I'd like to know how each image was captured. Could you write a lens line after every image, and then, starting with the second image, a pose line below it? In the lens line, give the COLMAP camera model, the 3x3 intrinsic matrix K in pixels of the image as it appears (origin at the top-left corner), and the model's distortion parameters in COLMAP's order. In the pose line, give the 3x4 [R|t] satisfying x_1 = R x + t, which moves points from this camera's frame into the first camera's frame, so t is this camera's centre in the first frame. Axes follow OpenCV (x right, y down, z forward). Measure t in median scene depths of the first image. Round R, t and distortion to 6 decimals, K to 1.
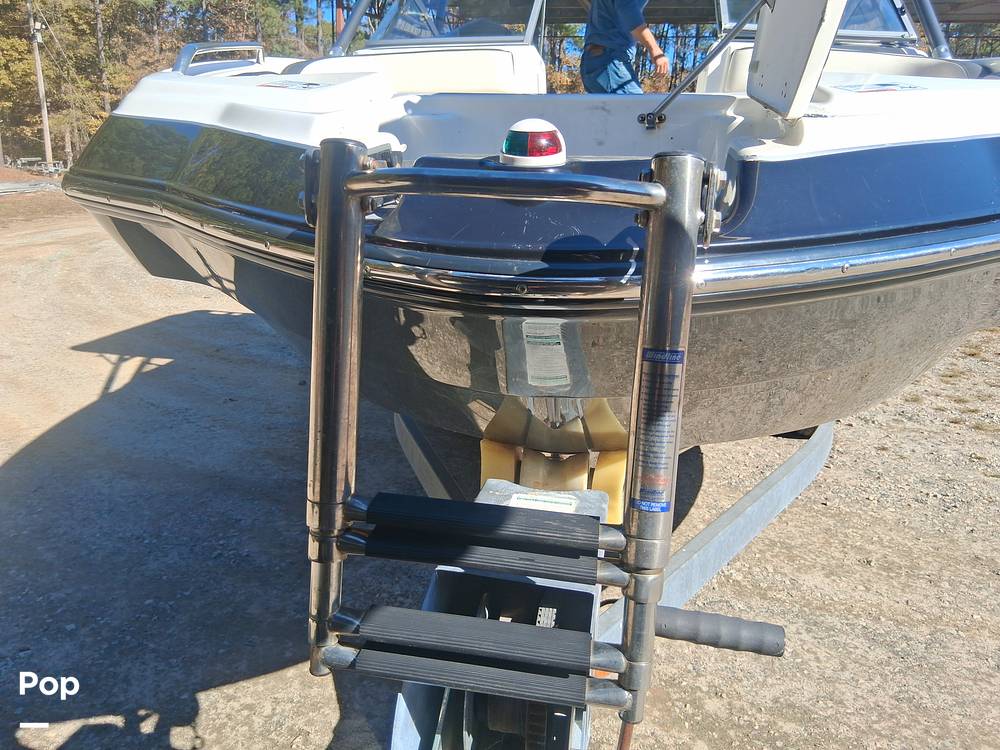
lens RADIAL K [[739.3, 0, 502.8], [0, 739.3, 382.3], [0, 0, 1]] dist [0.057352, -0.092686]
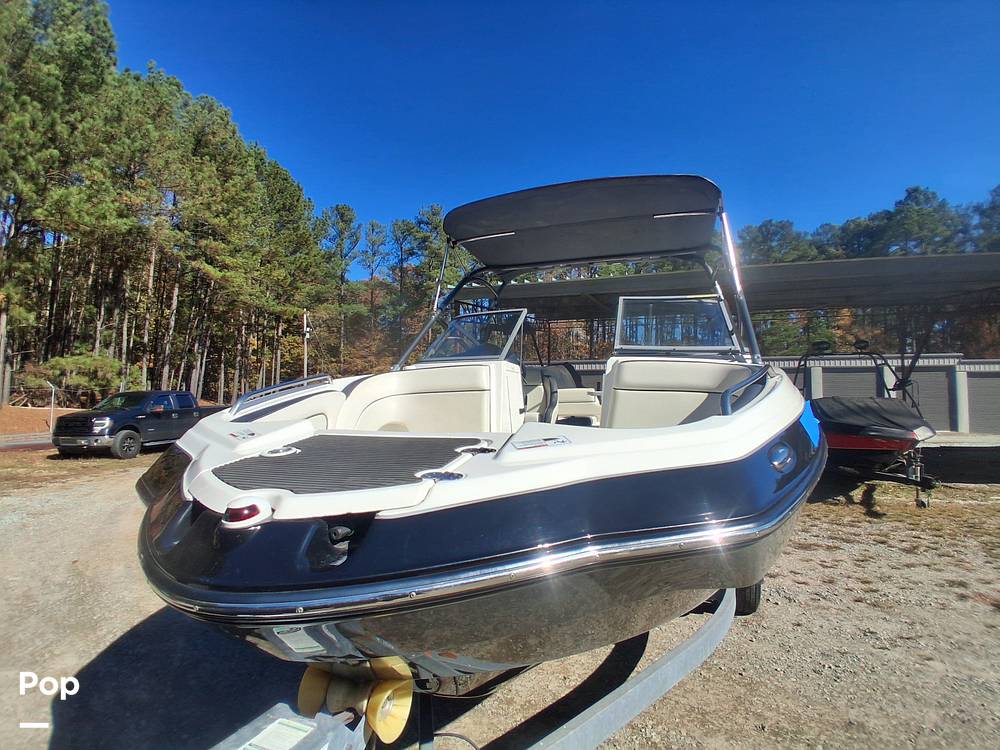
lens RADIAL K [[498.3, 0, 500.0], [0, 498.3, 375.0], [0, 0, 1]] dist [-0.040796, -0.019220]
pose [[0.986925, -0.031475, -0.158076, 0.179136], [-0.021507, 0.946261, -0.322687, -0.055493], [0.159738, 0.321868, 0.933212, -0.023622]]
